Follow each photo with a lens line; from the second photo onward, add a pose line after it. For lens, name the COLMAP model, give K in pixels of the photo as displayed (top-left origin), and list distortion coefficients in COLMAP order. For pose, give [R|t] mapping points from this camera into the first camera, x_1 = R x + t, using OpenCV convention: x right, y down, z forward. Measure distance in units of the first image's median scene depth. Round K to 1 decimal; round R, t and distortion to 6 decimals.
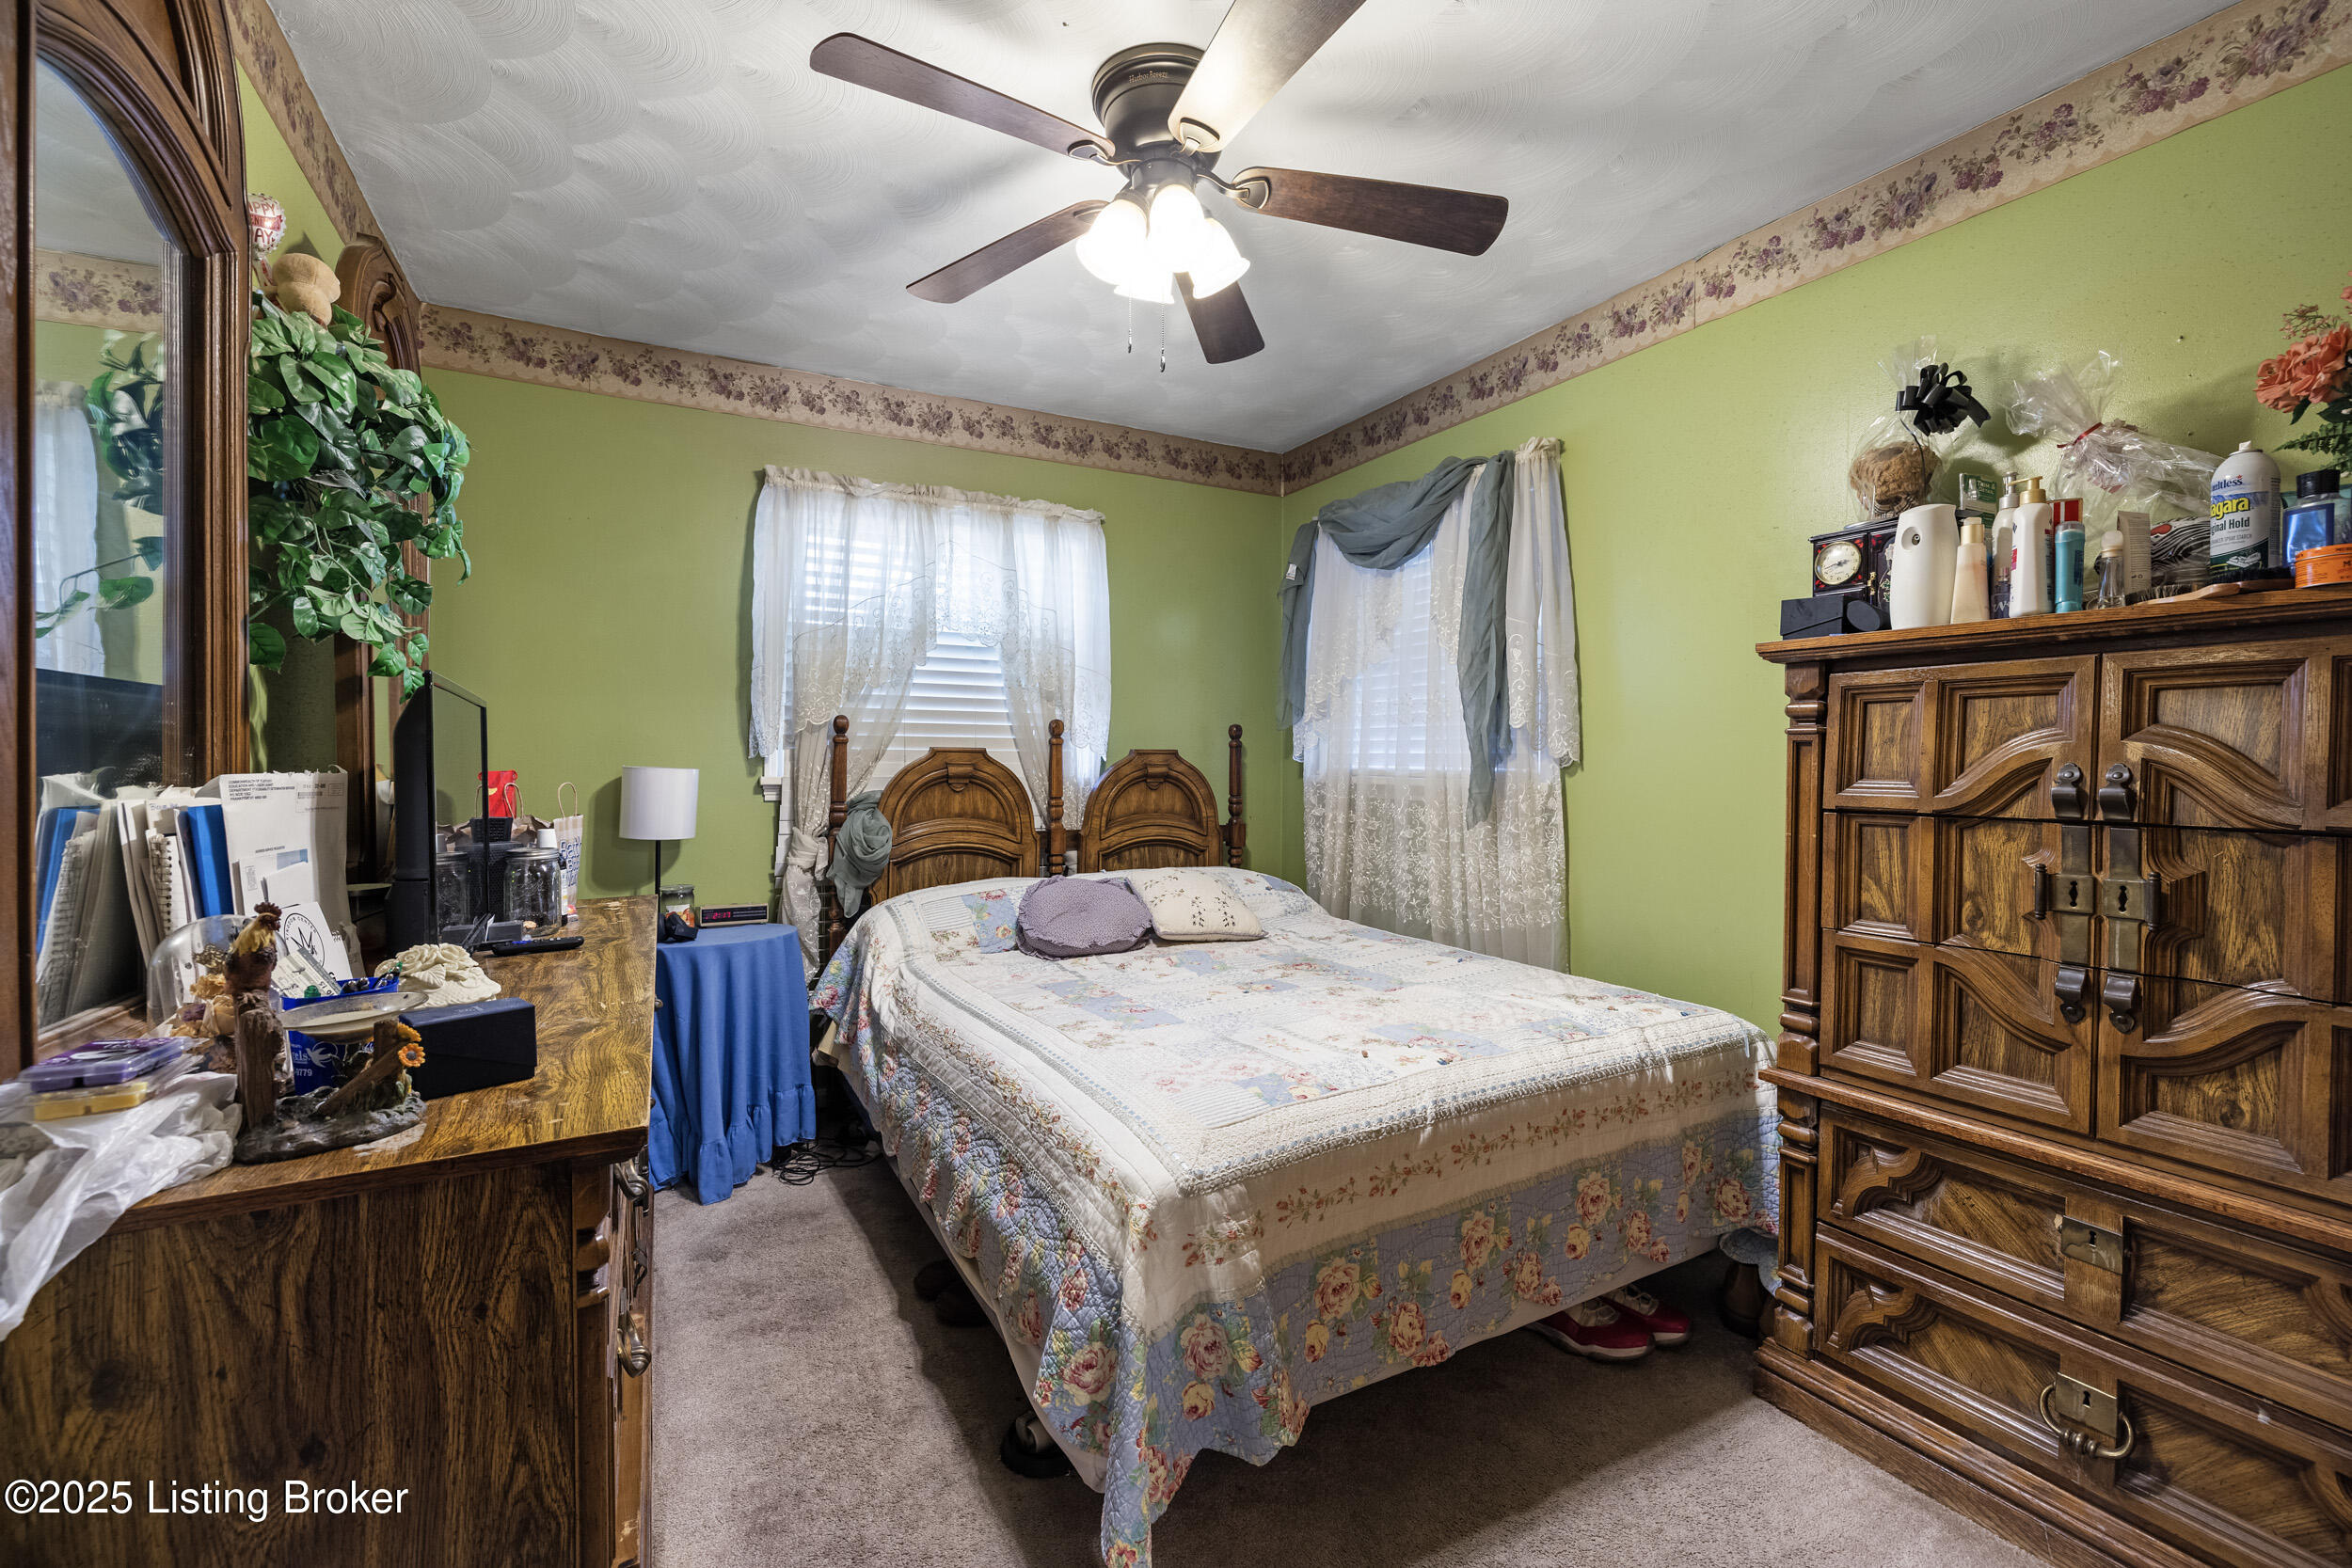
lens RADIAL K [[986.8, 0, 1180.7], [0, 986.8, 784.4], [0, 0, 1]] dist [0.001725, 0.000463]
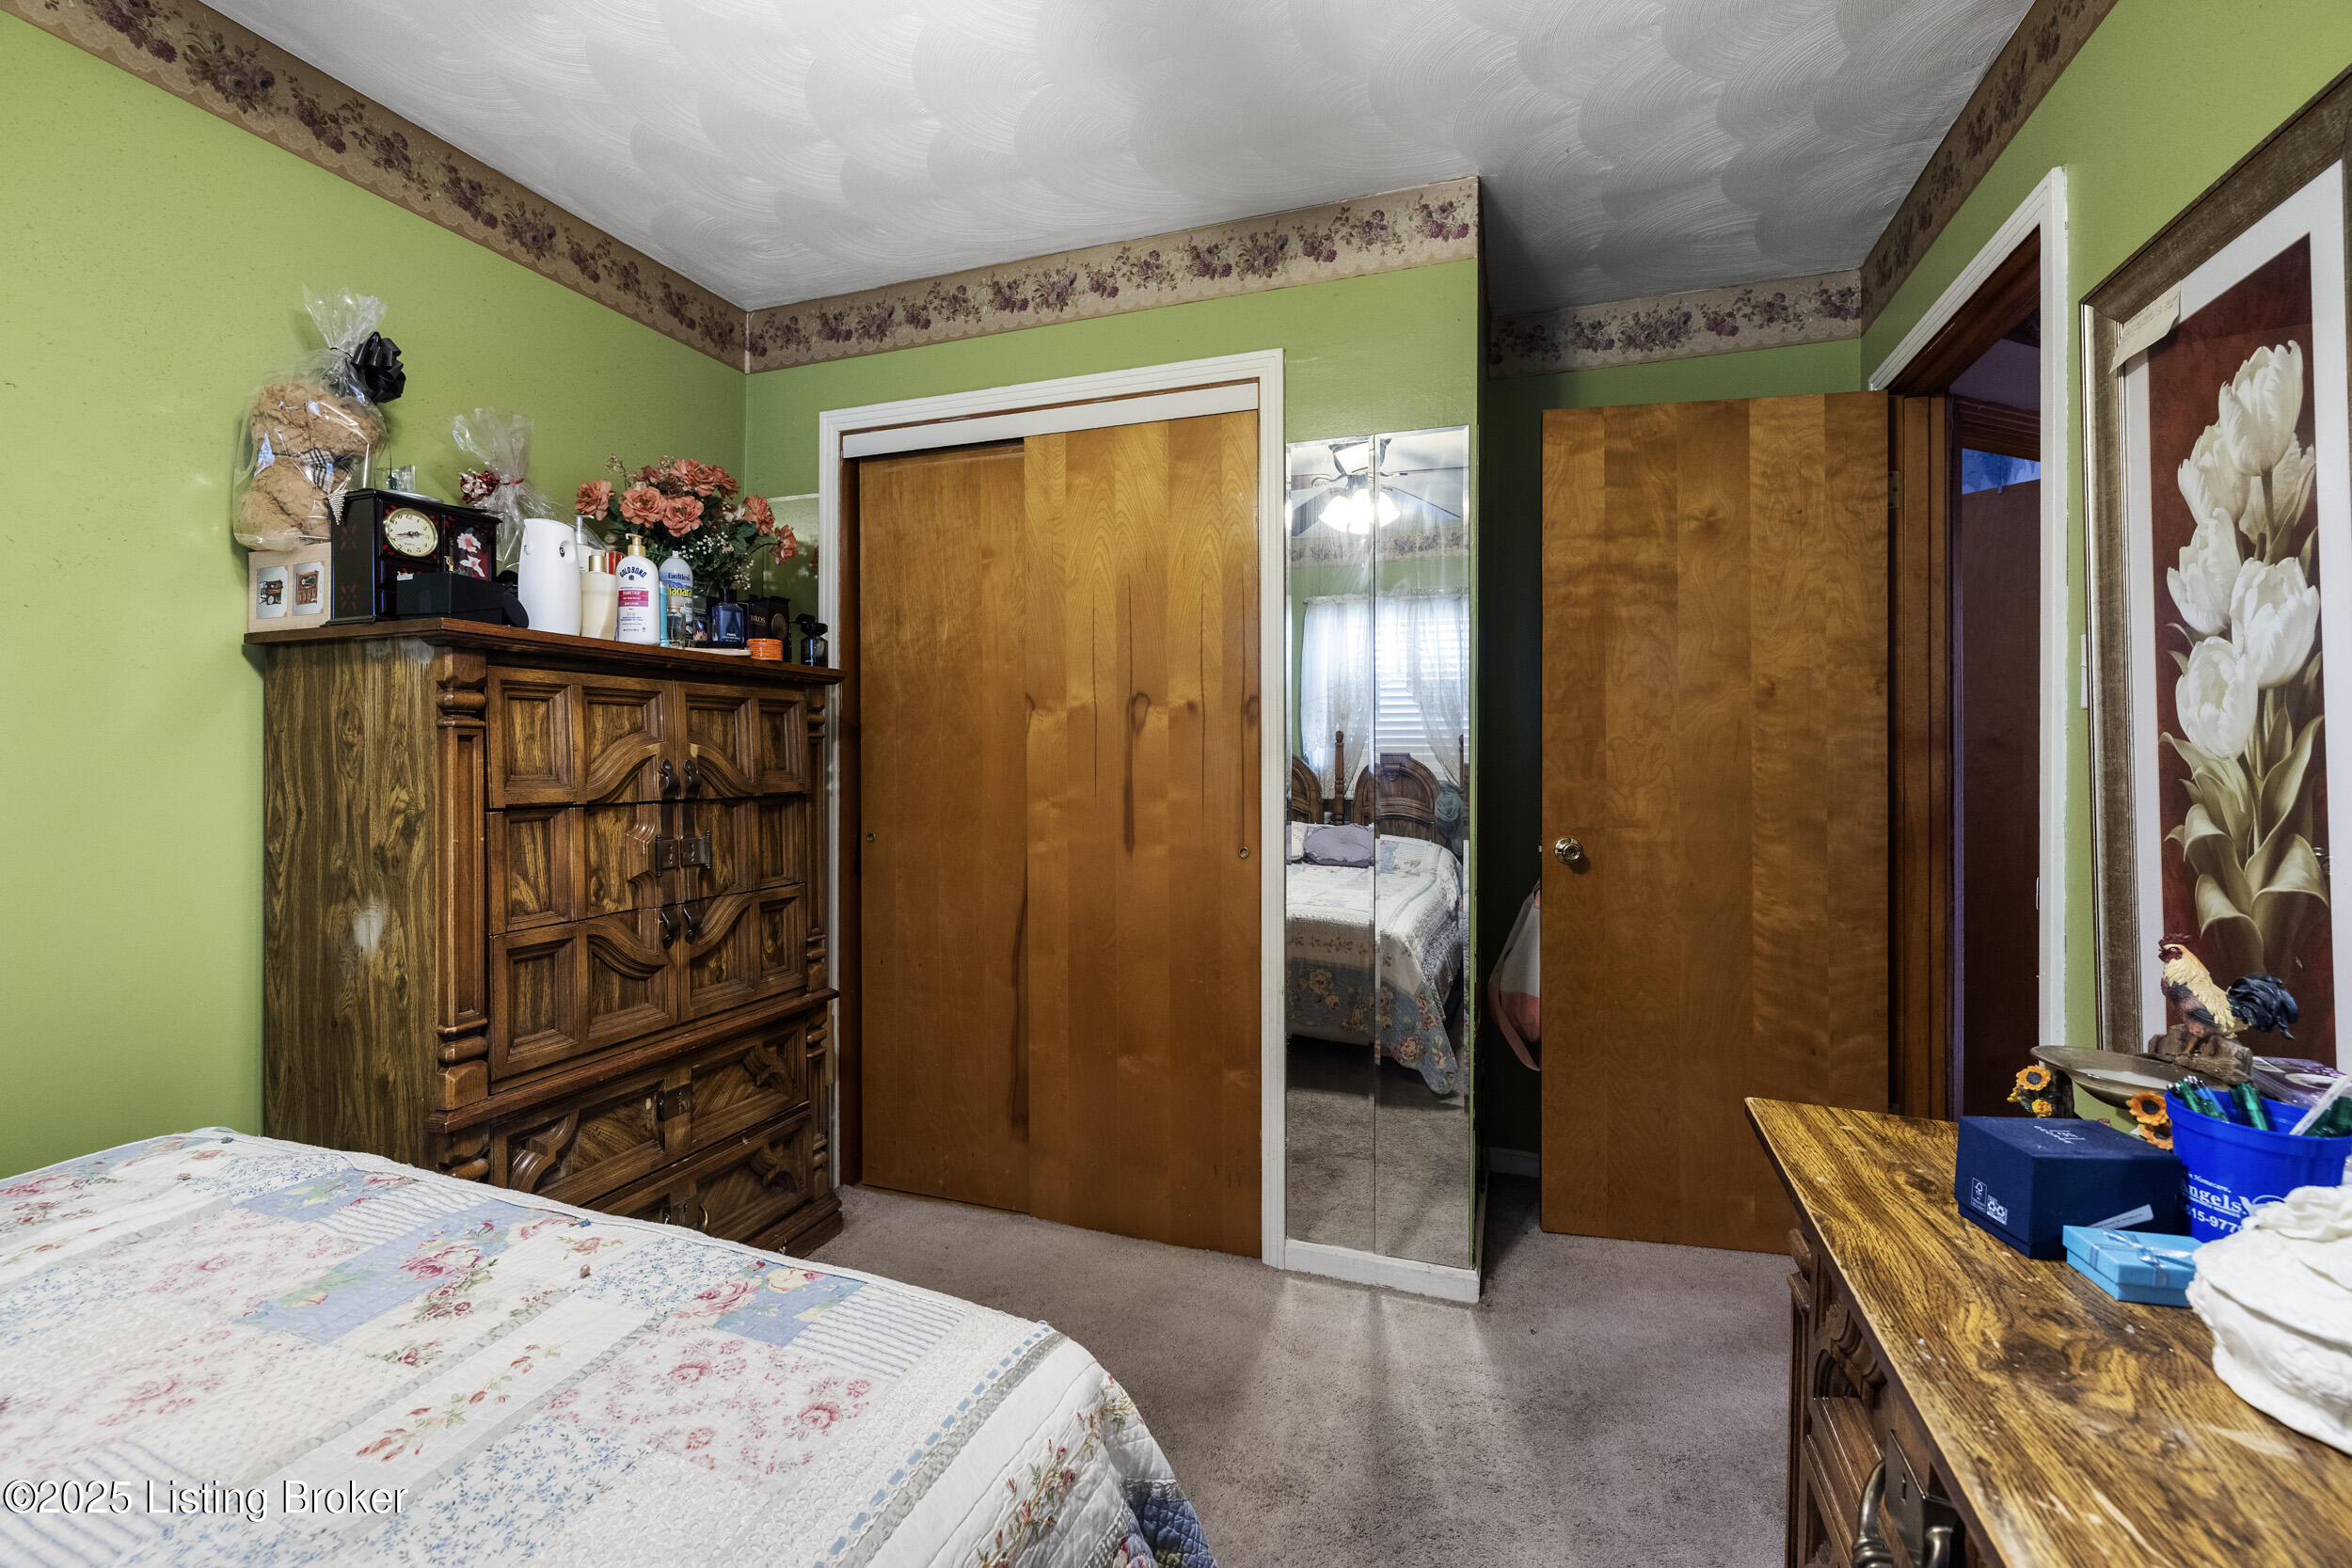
lens RADIAL K [[986.8, 0, 1180.7], [0, 986.8, 784.4], [0, 0, 1]] dist [0.001725, 0.000463]
pose [[-0.670875, -0.030736, 0.740933, -0.549939], [0.008879, 0.998736, 0.049470, -0.044445], [-0.741517, 0.039767, -0.669755, 1.310514]]
